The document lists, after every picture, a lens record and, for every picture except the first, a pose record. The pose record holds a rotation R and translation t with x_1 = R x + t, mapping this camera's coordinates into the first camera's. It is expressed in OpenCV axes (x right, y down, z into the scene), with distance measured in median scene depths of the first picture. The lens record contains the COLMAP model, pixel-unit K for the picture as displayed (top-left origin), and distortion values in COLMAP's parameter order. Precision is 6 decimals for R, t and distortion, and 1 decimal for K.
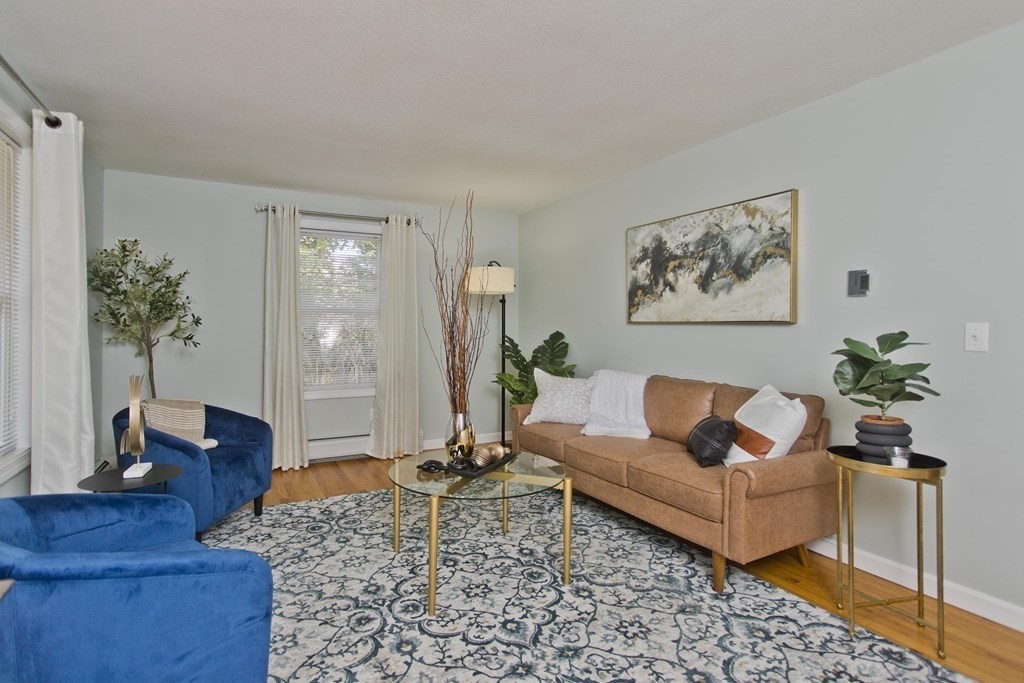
lens RADIAL K [[495.3, 0, 481.4], [0, 495.3, 326.6], [0, 0, 1]] dist [0.003092, 0.000539]
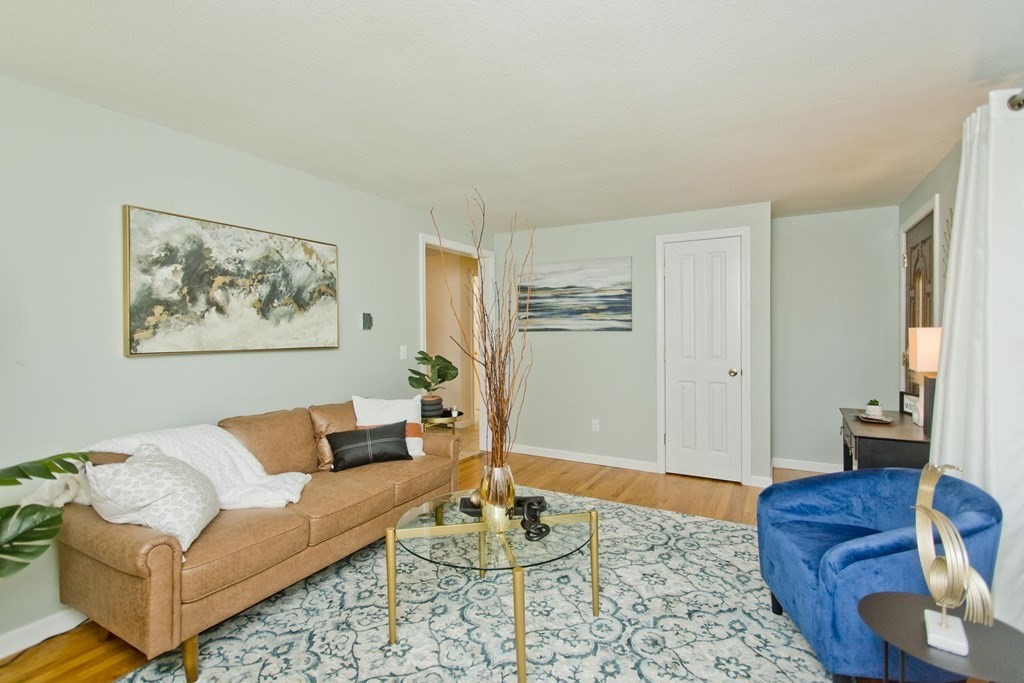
lens RADIAL K [[495.3, 0, 505.6], [0, 495.3, 332.4], [0, 0, 1]] dist [0.003092, 0.000539]
pose [[-0.533063, -0.004121, 0.846065, -0.667201], [0.000860, 0.999985, 0.005413, -0.052862], [-0.846075, 0.003613, -0.533052, 1.253365]]
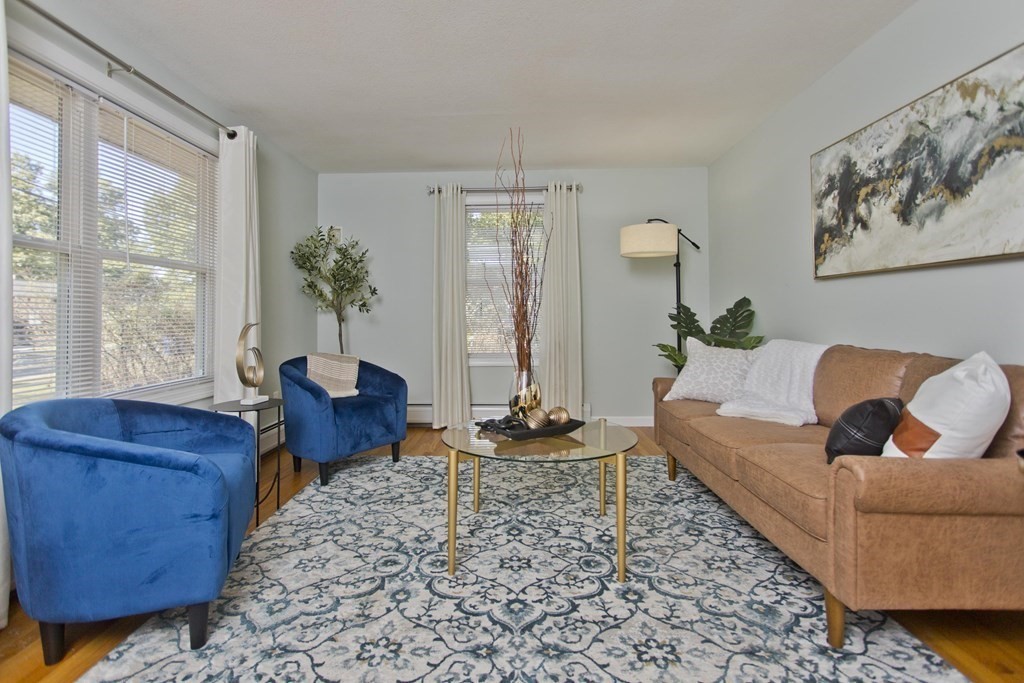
lens RADIAL K [[495.3, 0, 508.0], [0, 495.3, 308.5], [0, 0, 1]] dist [0.003092, 0.000539]
pose [[0.884466, -0.015118, -0.466359, 0.315009], [0.009335, 0.999848, -0.014707, 0.060750], [0.466511, 0.008655, 0.884473, 0.143686]]
